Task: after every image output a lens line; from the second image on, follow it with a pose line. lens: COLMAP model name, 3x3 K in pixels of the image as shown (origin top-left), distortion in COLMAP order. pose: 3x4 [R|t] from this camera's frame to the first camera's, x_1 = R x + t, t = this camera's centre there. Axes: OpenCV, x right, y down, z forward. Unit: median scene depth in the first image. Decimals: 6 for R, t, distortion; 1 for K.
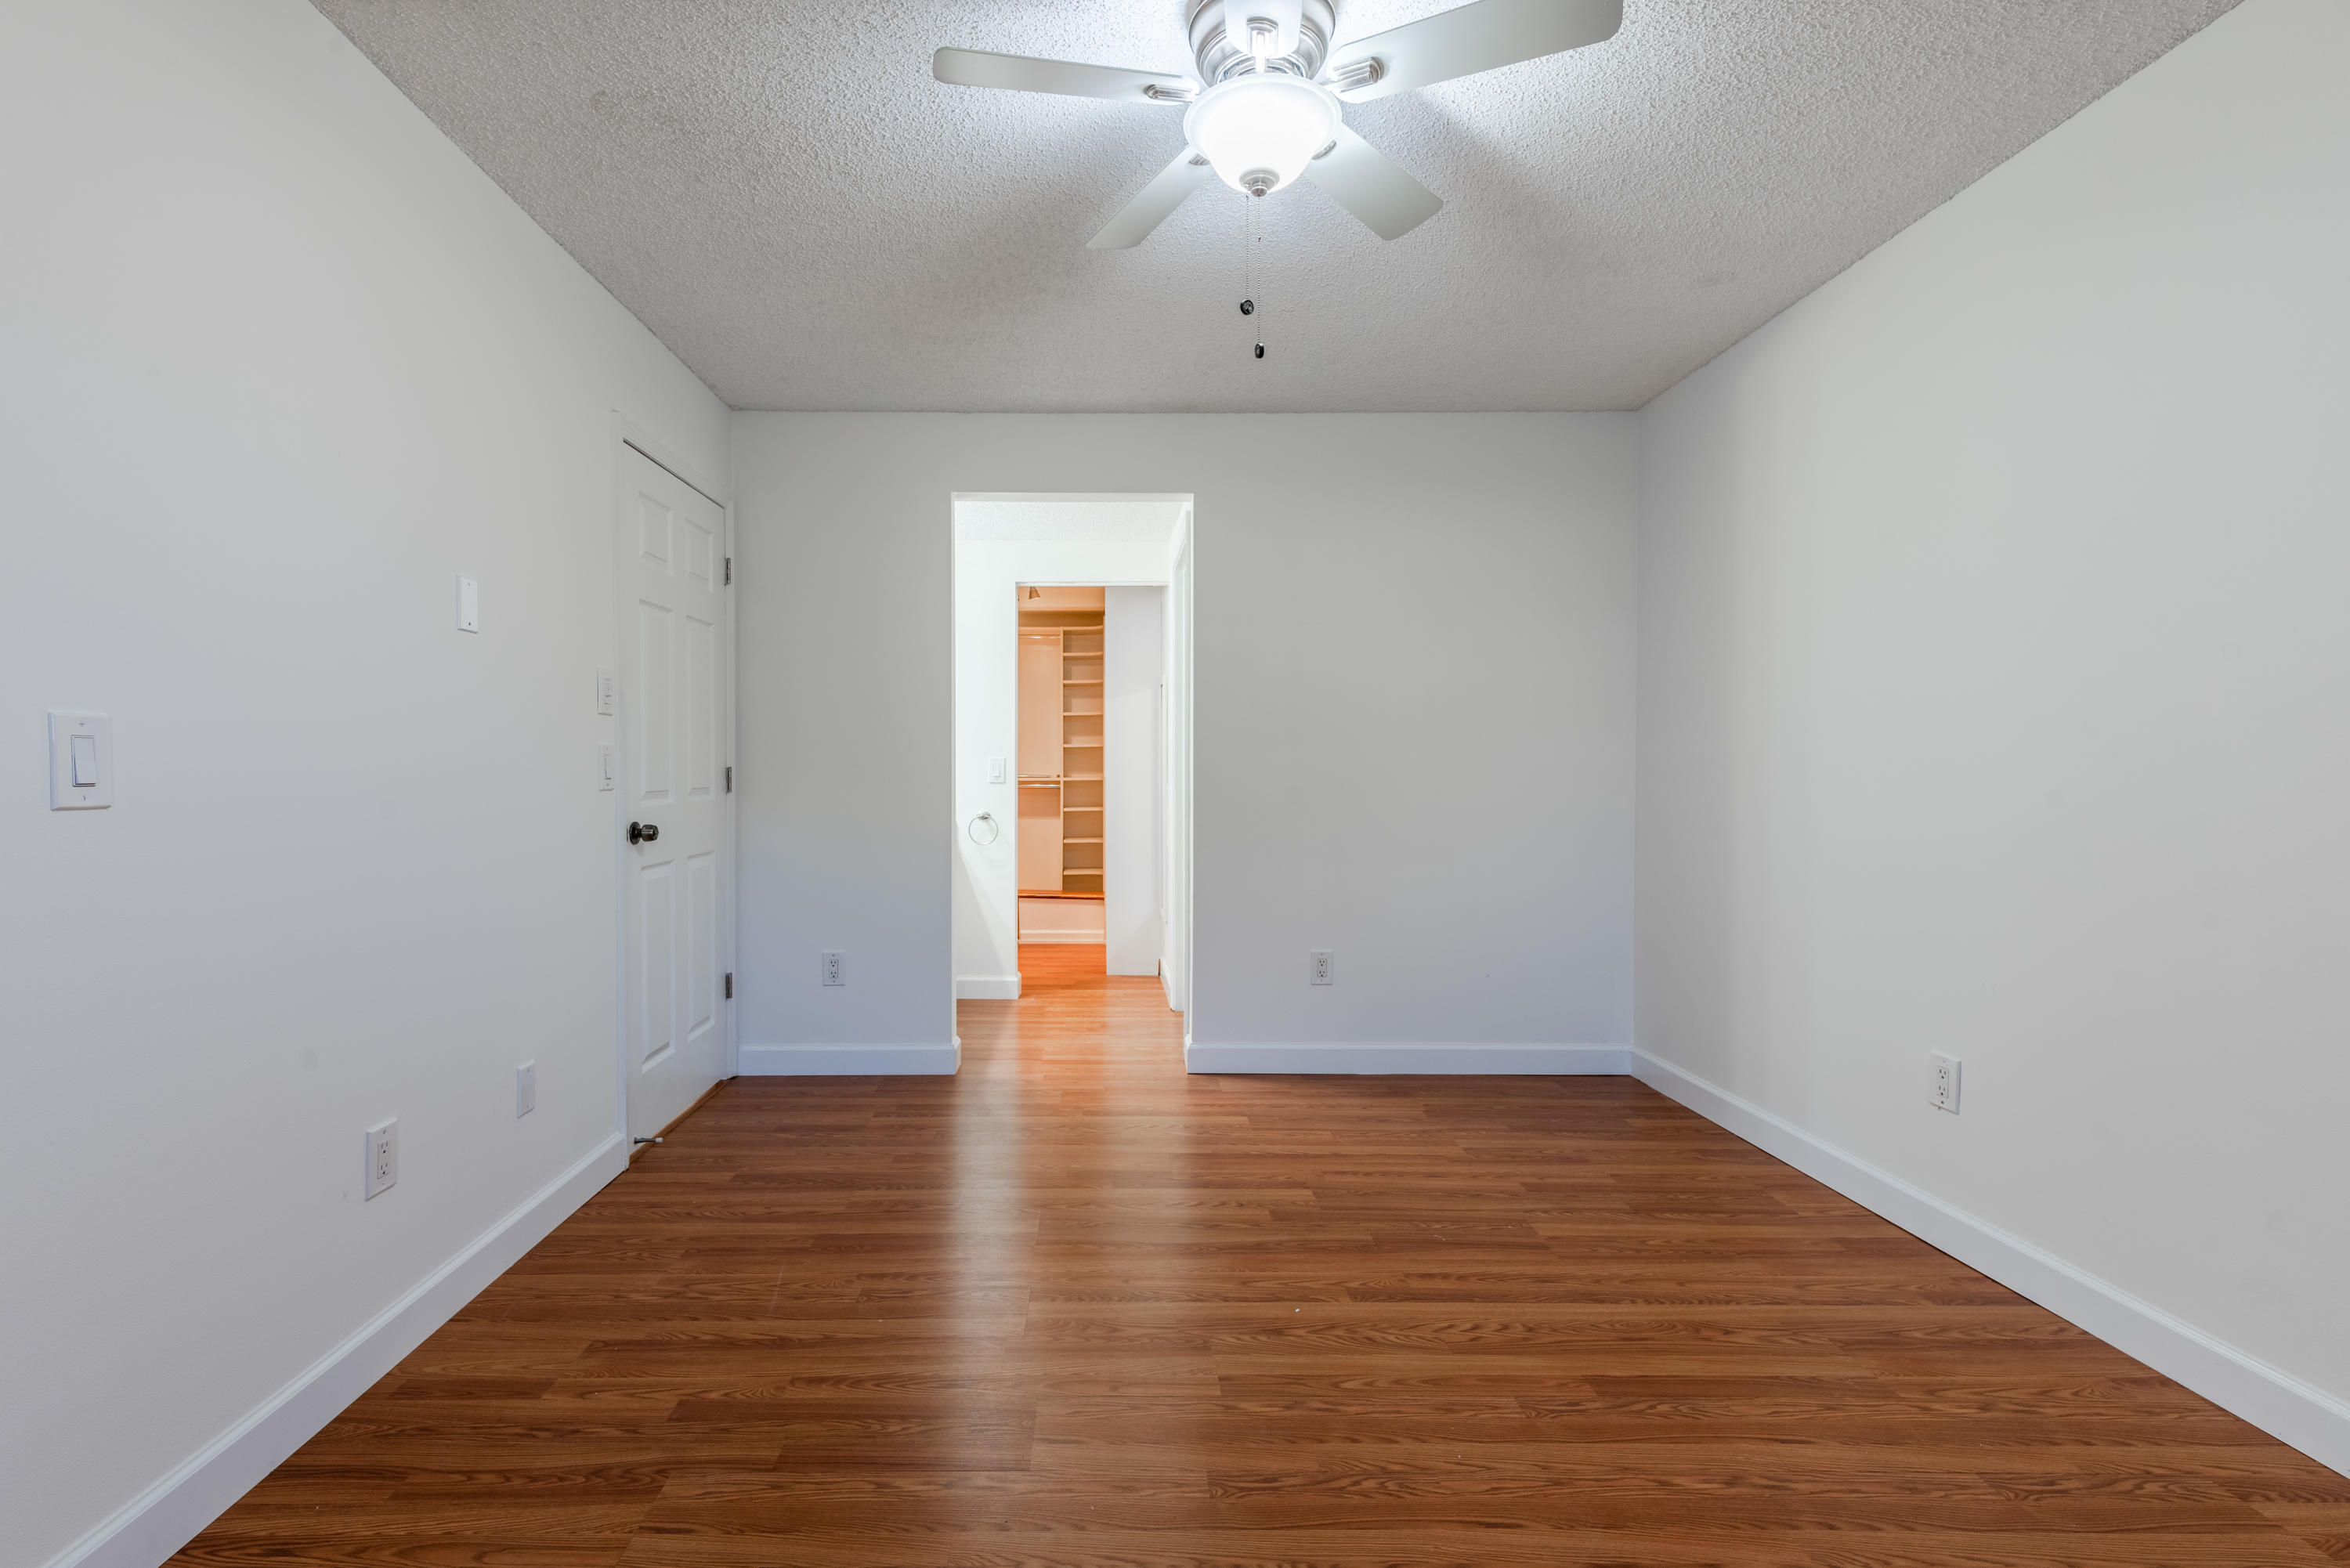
lens RADIAL K [[1085.9, 0, 1107.3], [0, 1085.9, 788.7], [0, 0, 1]] dist [0.014466, -0.004947]
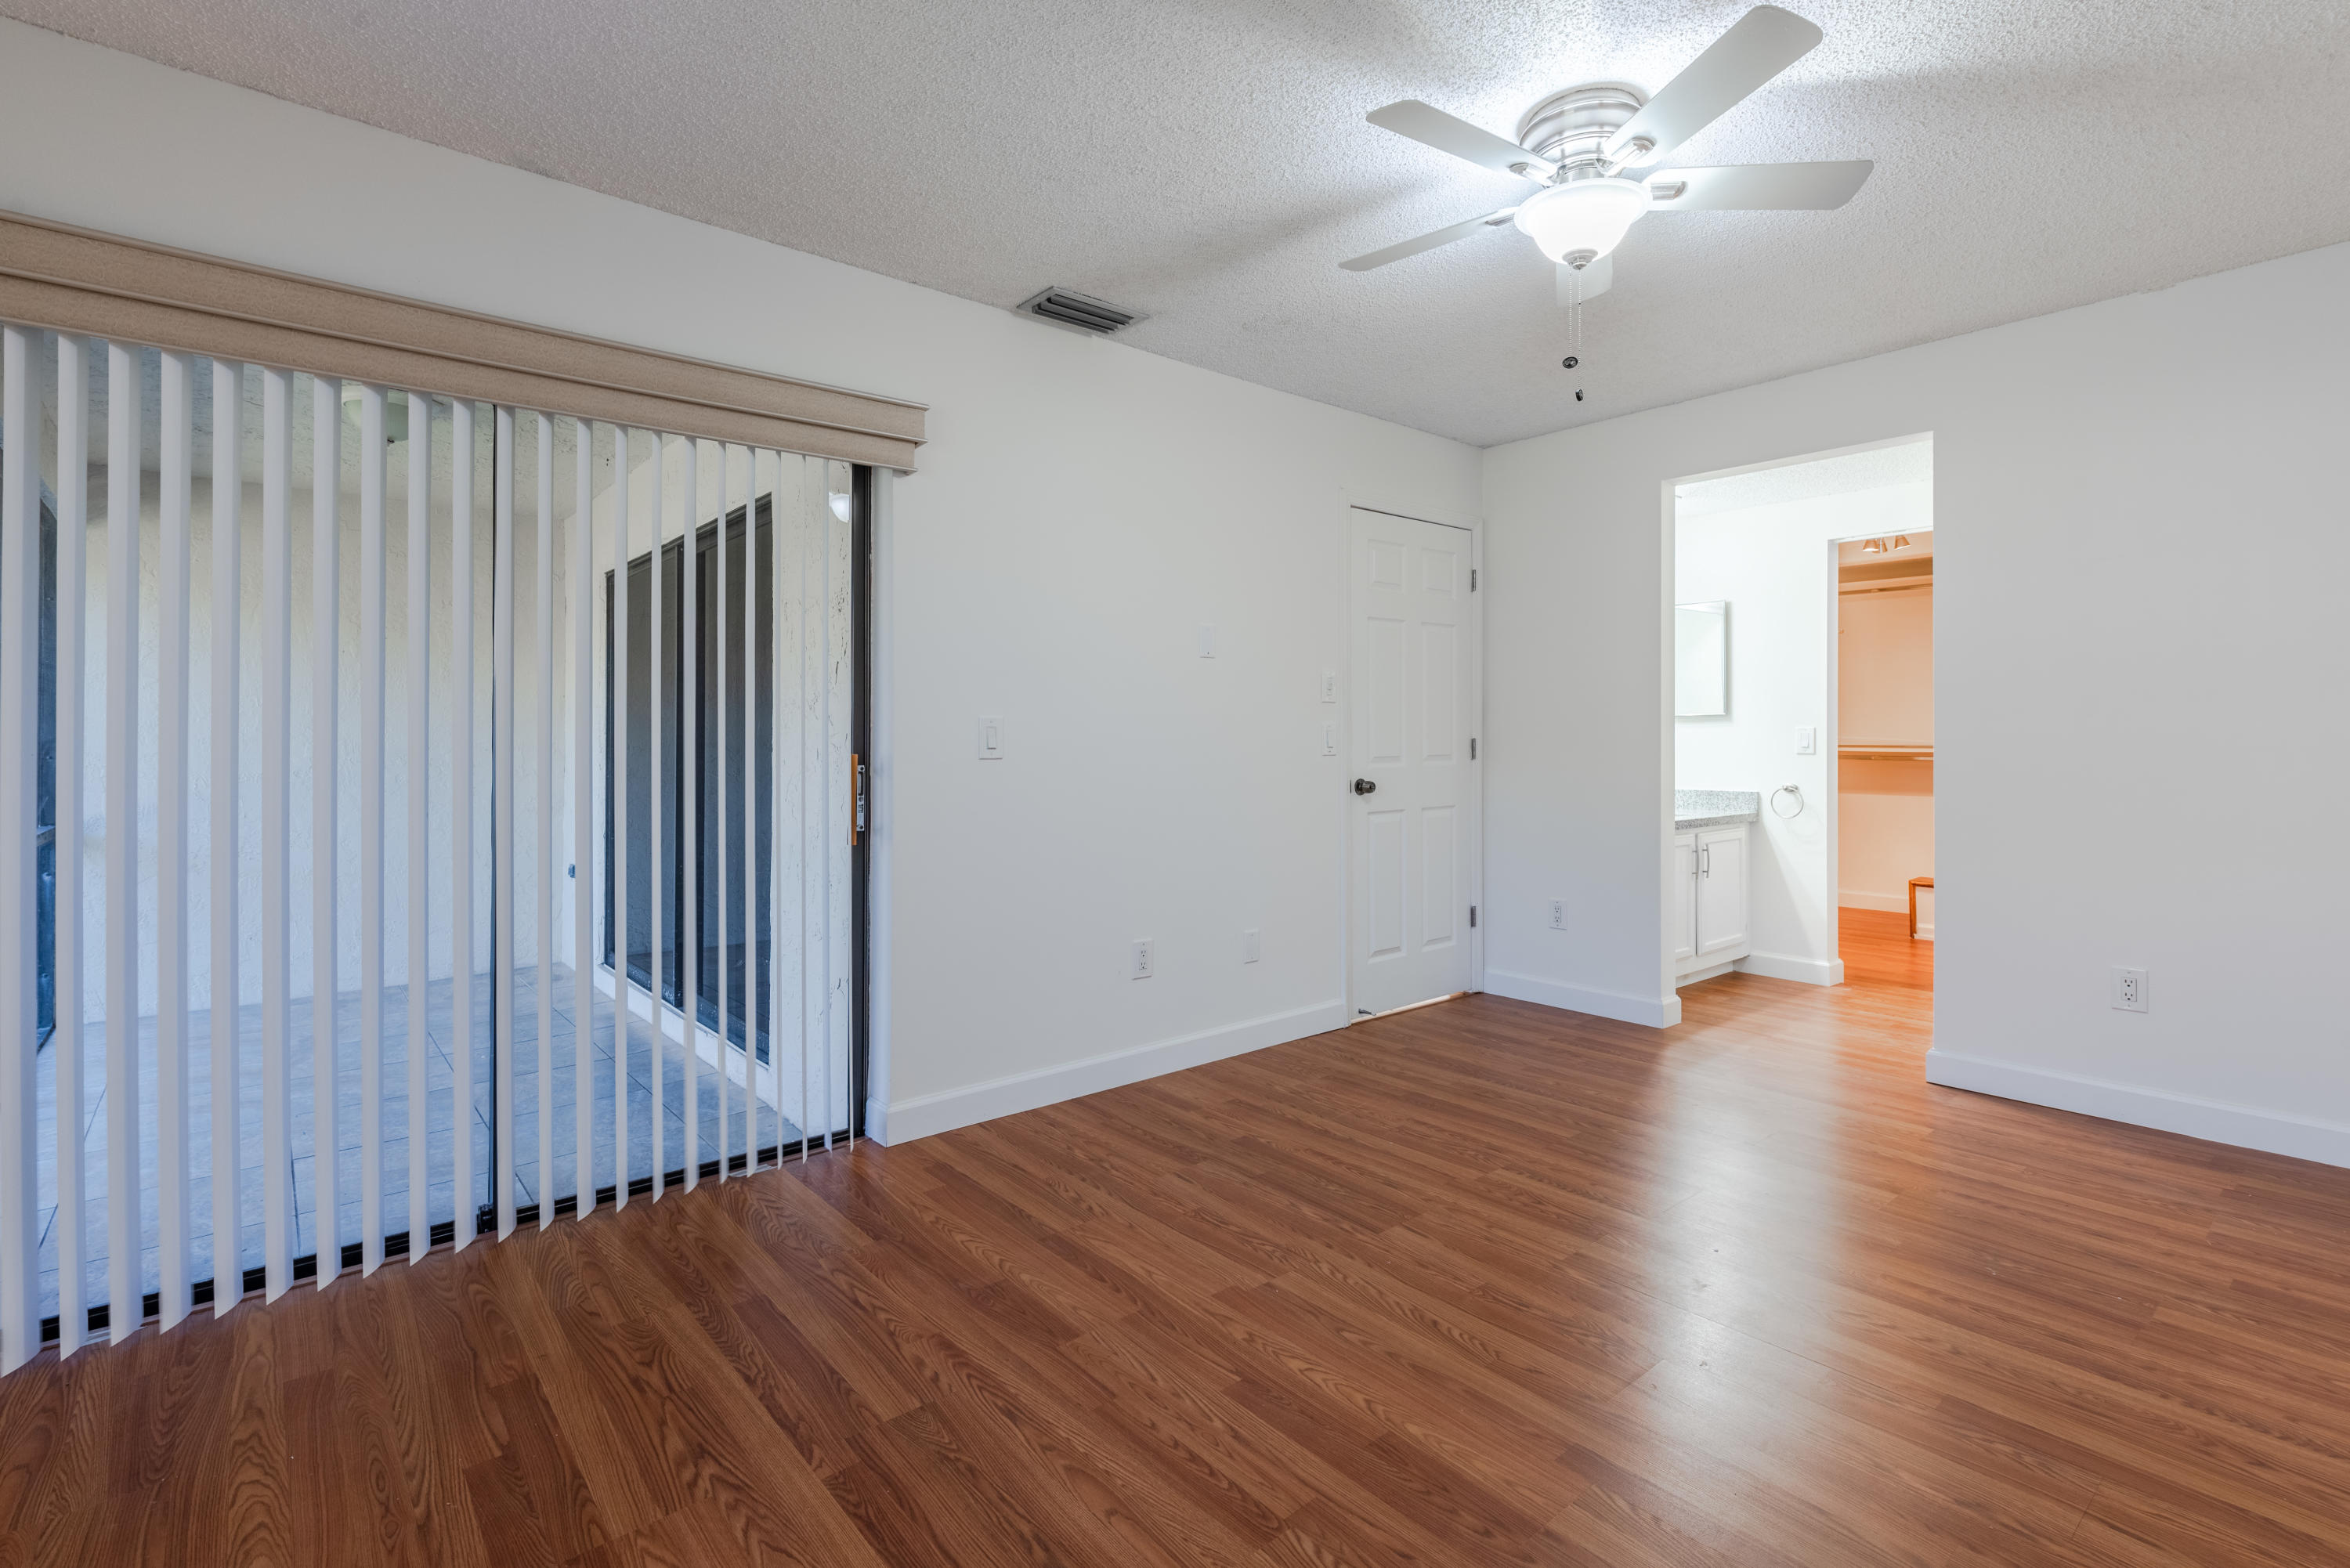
lens RADIAL K [[1085.9, 0, 1158.7], [0, 1085.9, 730.8], [0, 0, 1]] dist [0.014466, -0.004947]
pose [[0.638783, -0.007699, -0.769349, 0.540110], [-0.011381, 0.999746, -0.019455, -0.001009], [0.769303, 0.021183, 0.638533, -0.091626]]
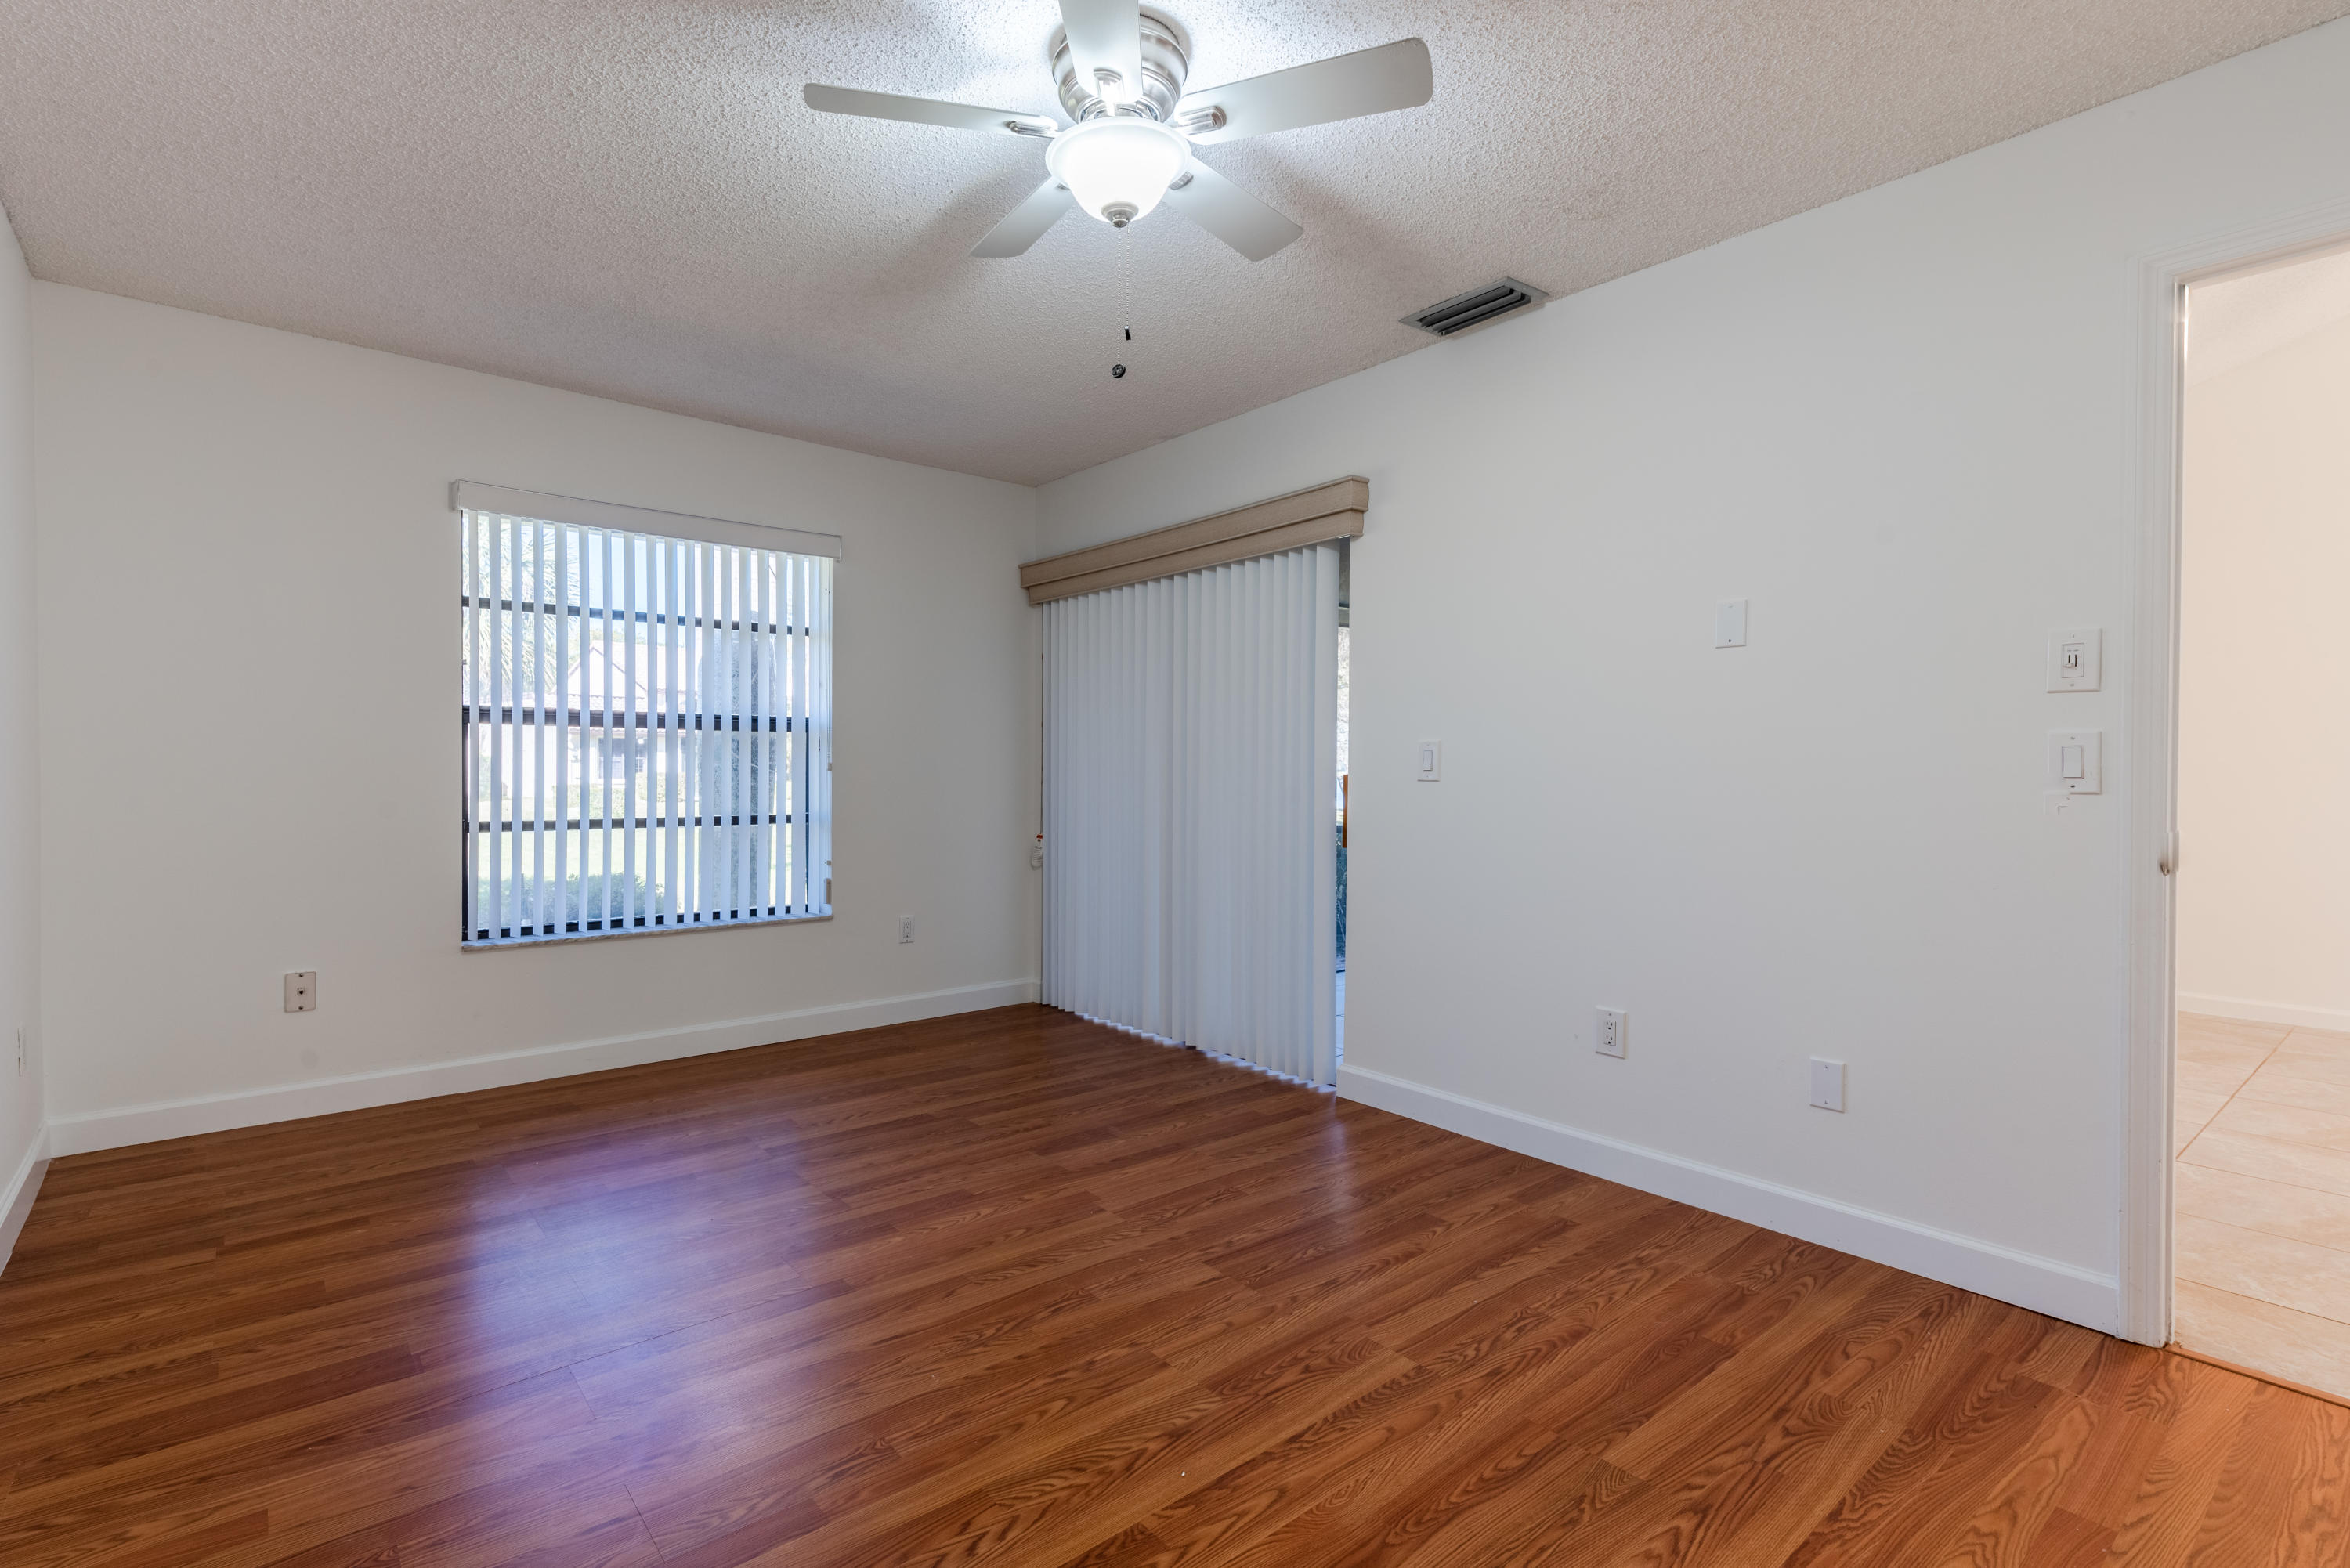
lens RADIAL K [[1085.9, 0, 1094.5], [0, 1085.9, 760.5], [0, 0, 1]] dist [0.014466, -0.004947]
pose [[-0.792499, -0.008435, -0.609815, 0.570761], [-0.015866, 0.999851, 0.006790, -0.016467], [0.609667, 0.015056, -0.792515, 1.286254]]
